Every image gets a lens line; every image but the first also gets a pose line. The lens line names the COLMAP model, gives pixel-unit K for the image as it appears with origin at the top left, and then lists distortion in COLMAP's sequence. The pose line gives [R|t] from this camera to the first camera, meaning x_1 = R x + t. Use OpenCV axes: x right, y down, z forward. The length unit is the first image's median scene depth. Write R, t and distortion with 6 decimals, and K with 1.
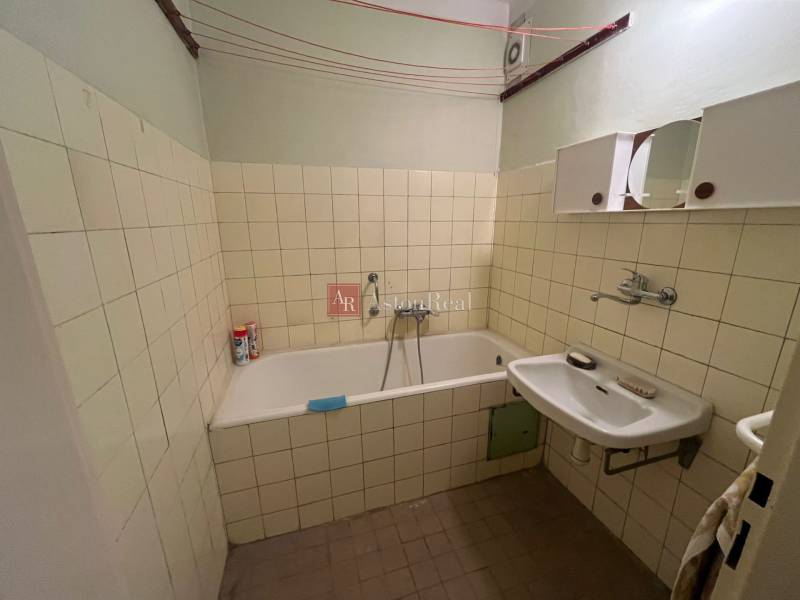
lens RADIAL K [[323.1, 0, 400.9], [0, 323.1, 301.3], [0, 0, 1]] dist [-0.002133, 0.000464]
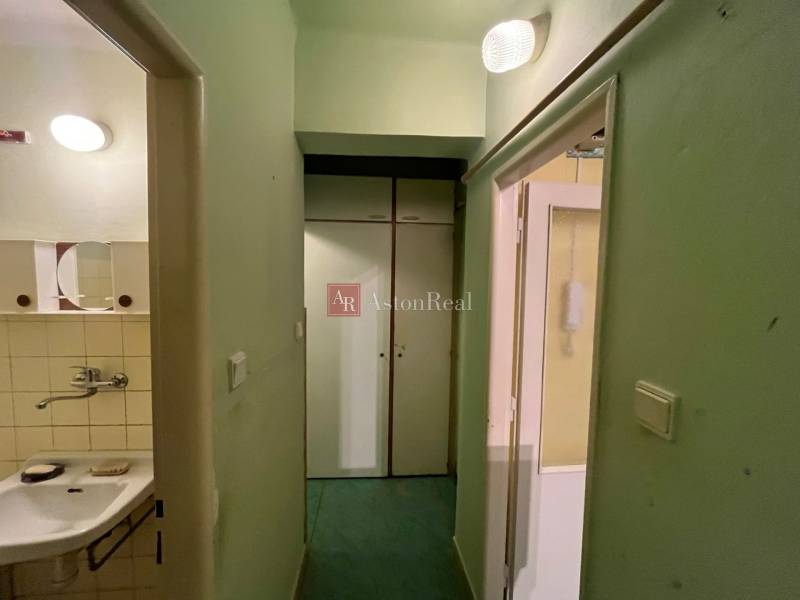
lens RADIAL K [[323.1, 0, 399.5], [0, 323.1, 299.6], [0, 0, 1]] dist [-0.002133, 0.000464]
pose [[0.221973, -0.053689, 0.973574, -0.082278], [0.225011, 0.974353, 0.002430, -0.073553], [-0.948735, 0.218525, 0.228360, -0.293977]]
